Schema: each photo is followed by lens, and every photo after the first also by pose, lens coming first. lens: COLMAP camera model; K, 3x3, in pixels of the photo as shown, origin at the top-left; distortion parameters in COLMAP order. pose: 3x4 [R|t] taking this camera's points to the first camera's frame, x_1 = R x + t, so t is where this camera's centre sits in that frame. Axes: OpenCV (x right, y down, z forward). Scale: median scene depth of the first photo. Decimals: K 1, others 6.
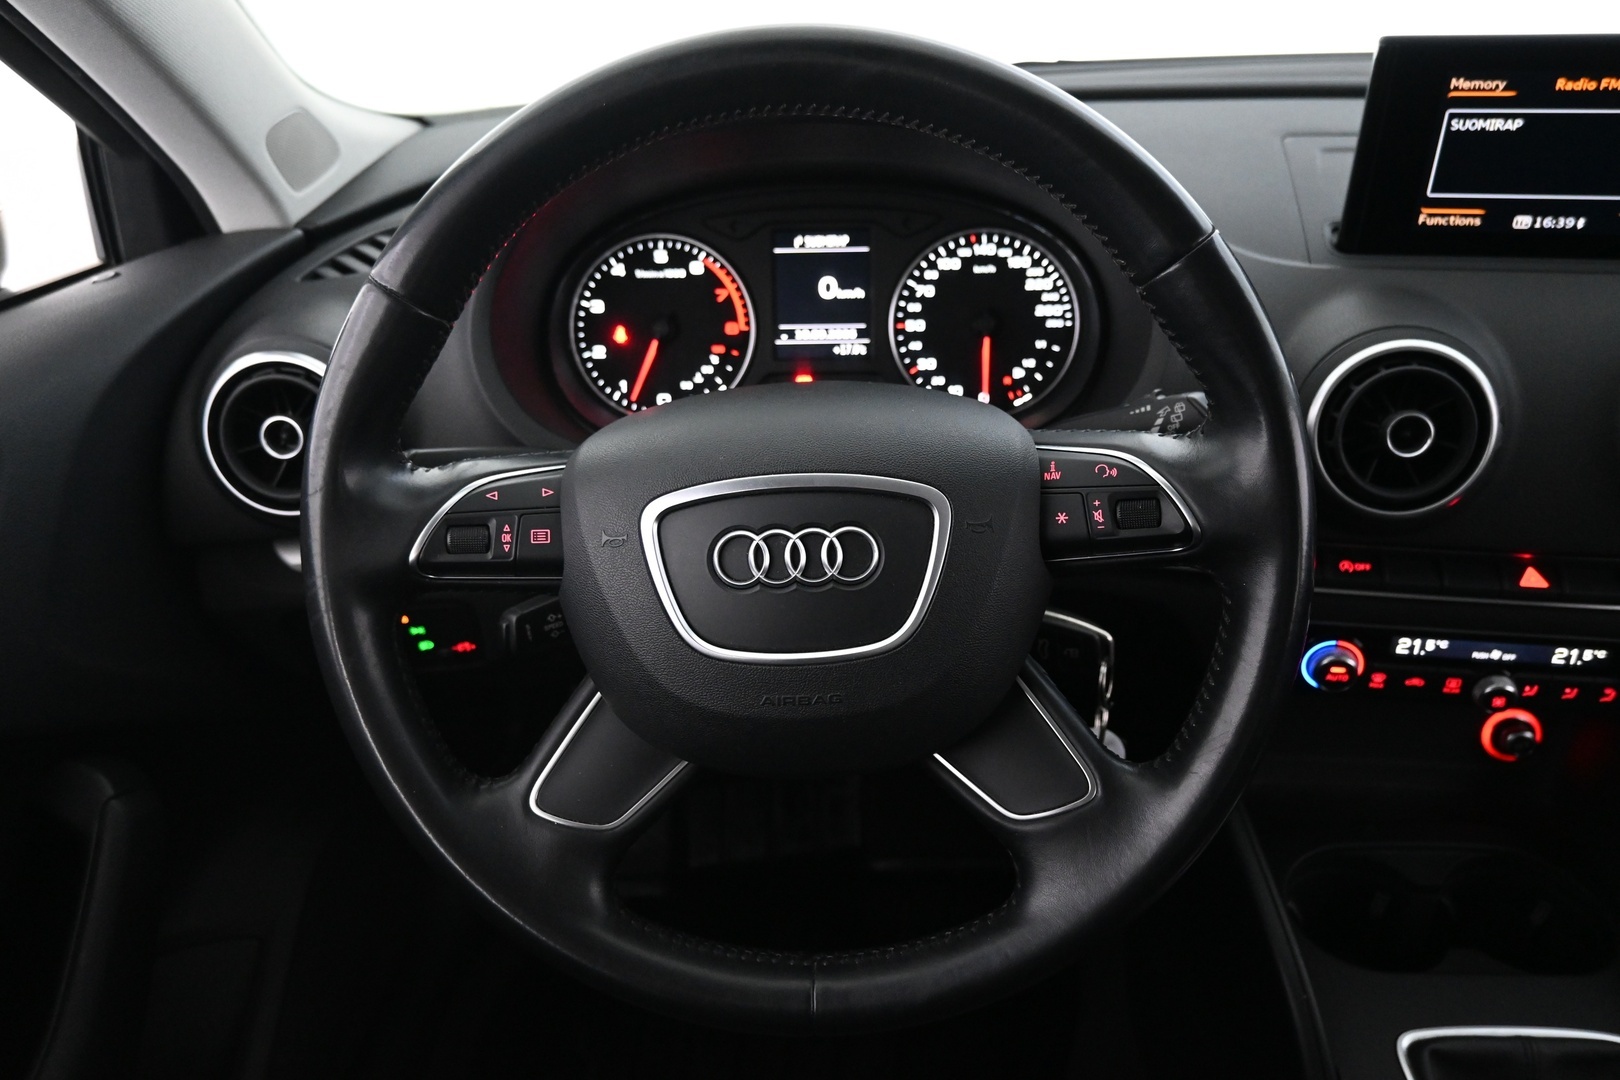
lens RADIAL K [[1156.0, 0, 810.4], [0, 1156.0, 542.9], [0, 0, 1]] dist [-0.003734, 0.011997]
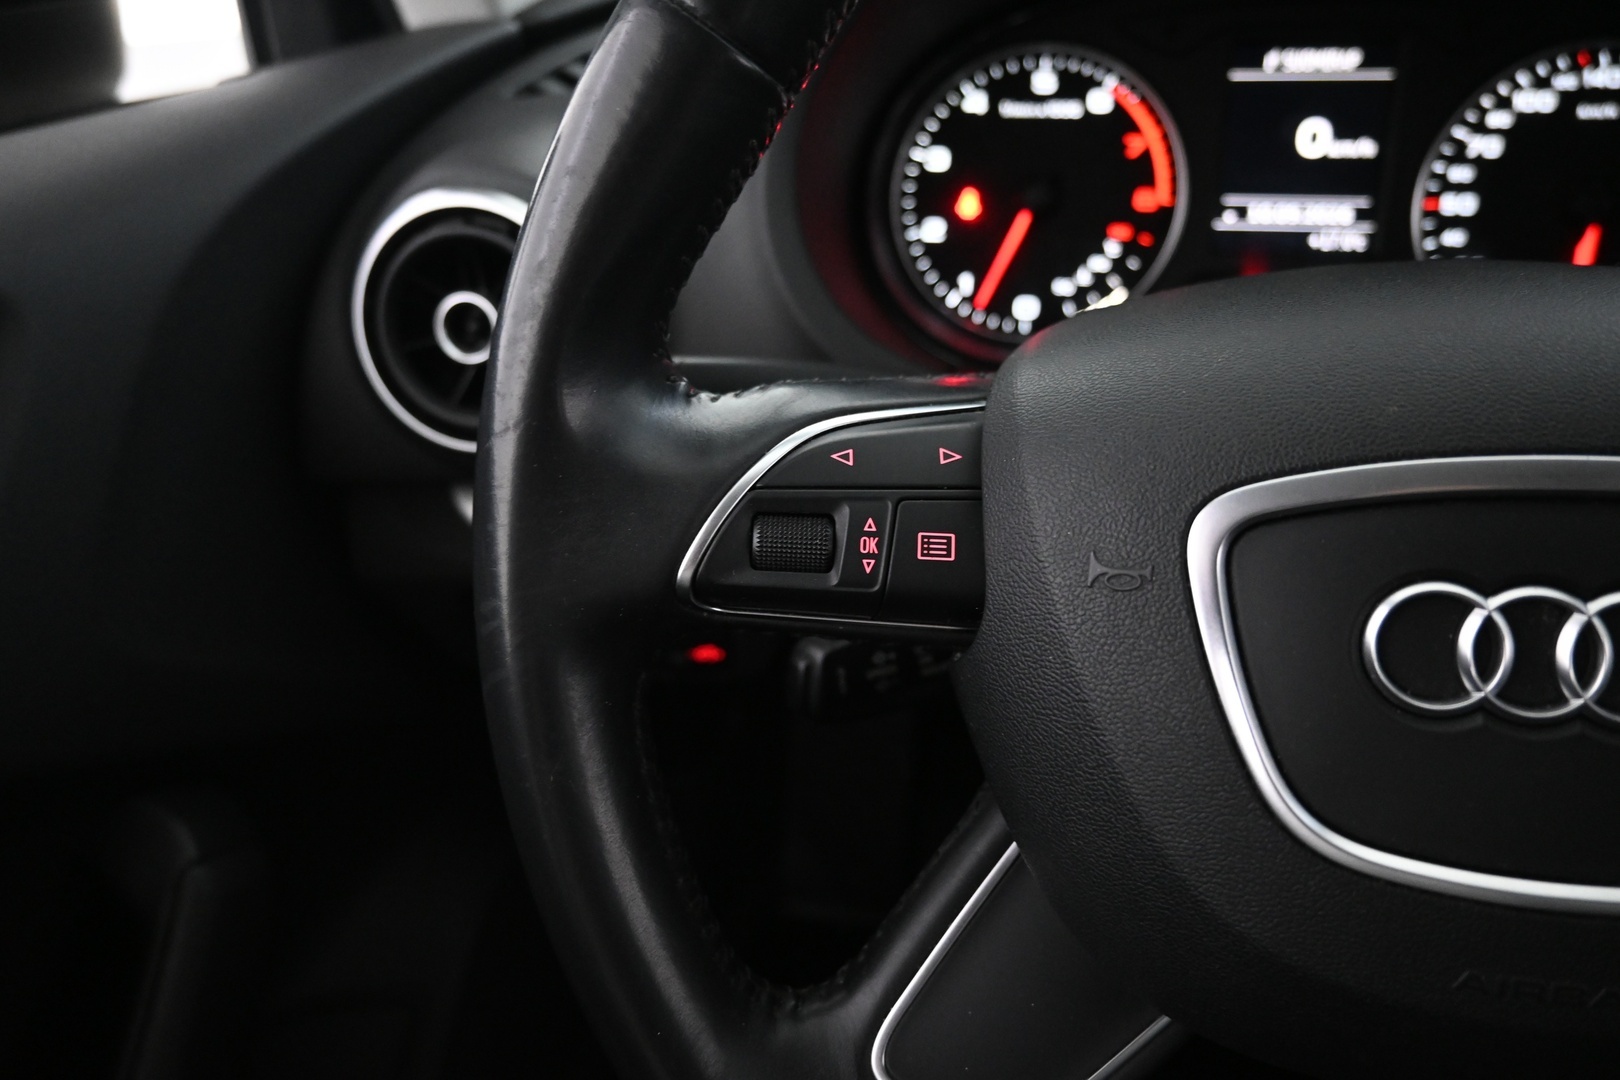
lens RADIAL K [[1129.0, 0, 818.4], [0, 1129.0, 538.7], [0, 0, 1]] dist [0.019720, -0.011169]
pose [[0.986684, 0.078745, -0.142316, -0.157803], [-0.071174, 0.995803, 0.057532, -0.024252], [0.146249, -0.046637, 0.988148, 0.380395]]
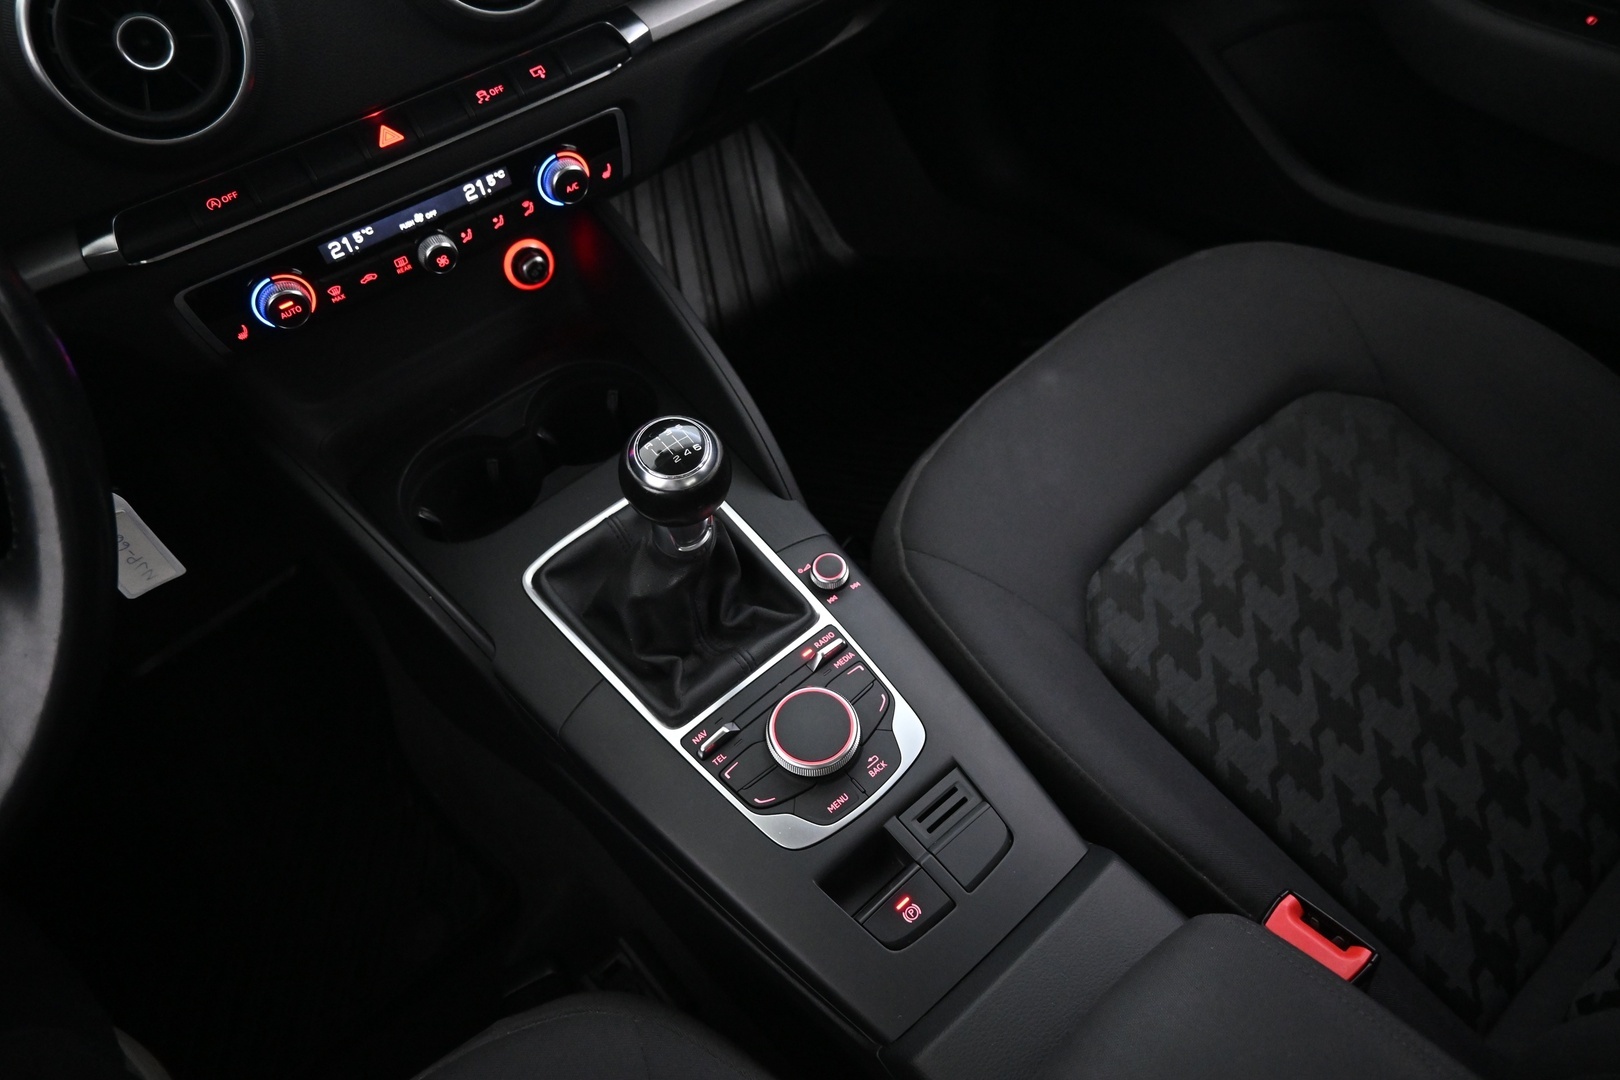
lens RADIAL K [[1129.0, 0, 809.1], [0, 1129.0, 539.5], [0, 0, 1]] dist [0.019720, -0.011169]
pose [[0.731250, -0.557031, 0.393687, 0.293640], [0.398058, 0.817176, 0.416861, 0.049002], [-0.553917, -0.148120, 0.819290, -0.044846]]
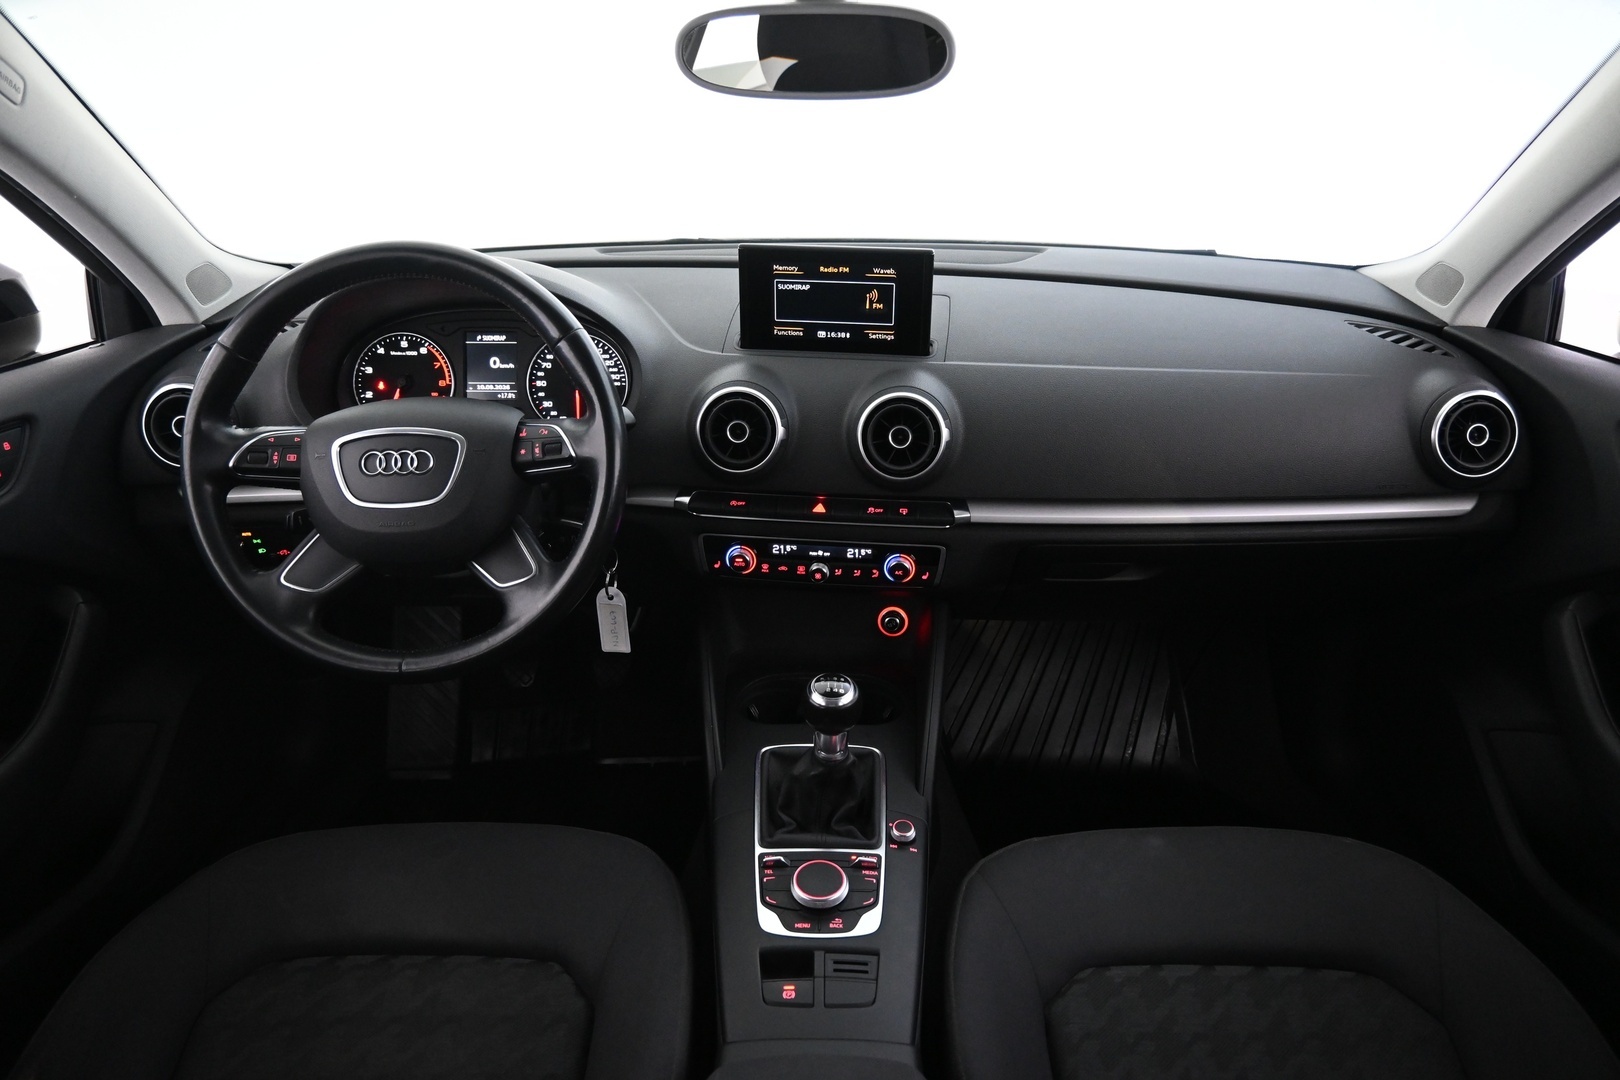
lens RADIAL K [[1129.0, 0, 813.5], [0, 1129.0, 548.7], [0, 0, 1]] dist [0.019720, -0.011169]
pose [[0.999255, 0.014137, 0.035898, 0.511314], [-0.010637, 0.995337, -0.095875, 0.269992], [-0.037086, 0.095422, 0.994746, -0.877687]]
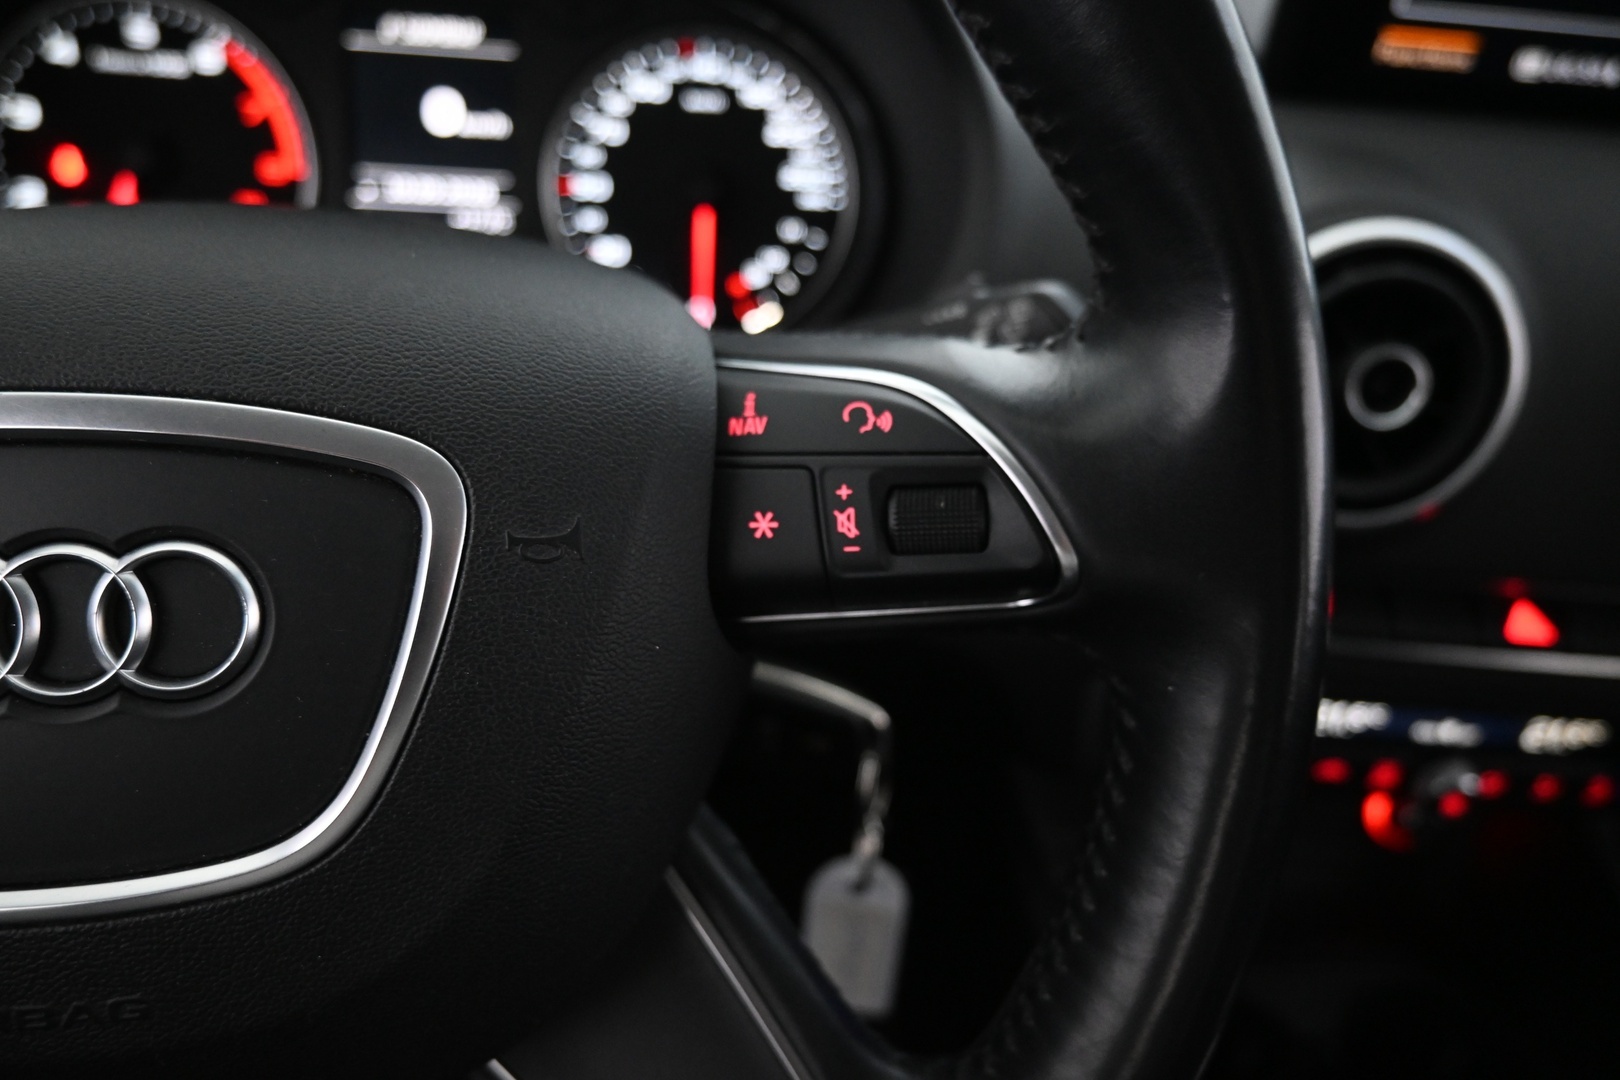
lens RADIAL K [[1129.0, 0, 806.6], [0, 1129.0, 539.6], [0, 0, 1]] dist [0.019720, -0.011169]
pose [[0.985694, 0.020437, 0.167302, 0.117057], [-0.024371, 0.999472, 0.021493, -0.018202], [-0.166774, -0.025263, 0.985671, 0.419875]]
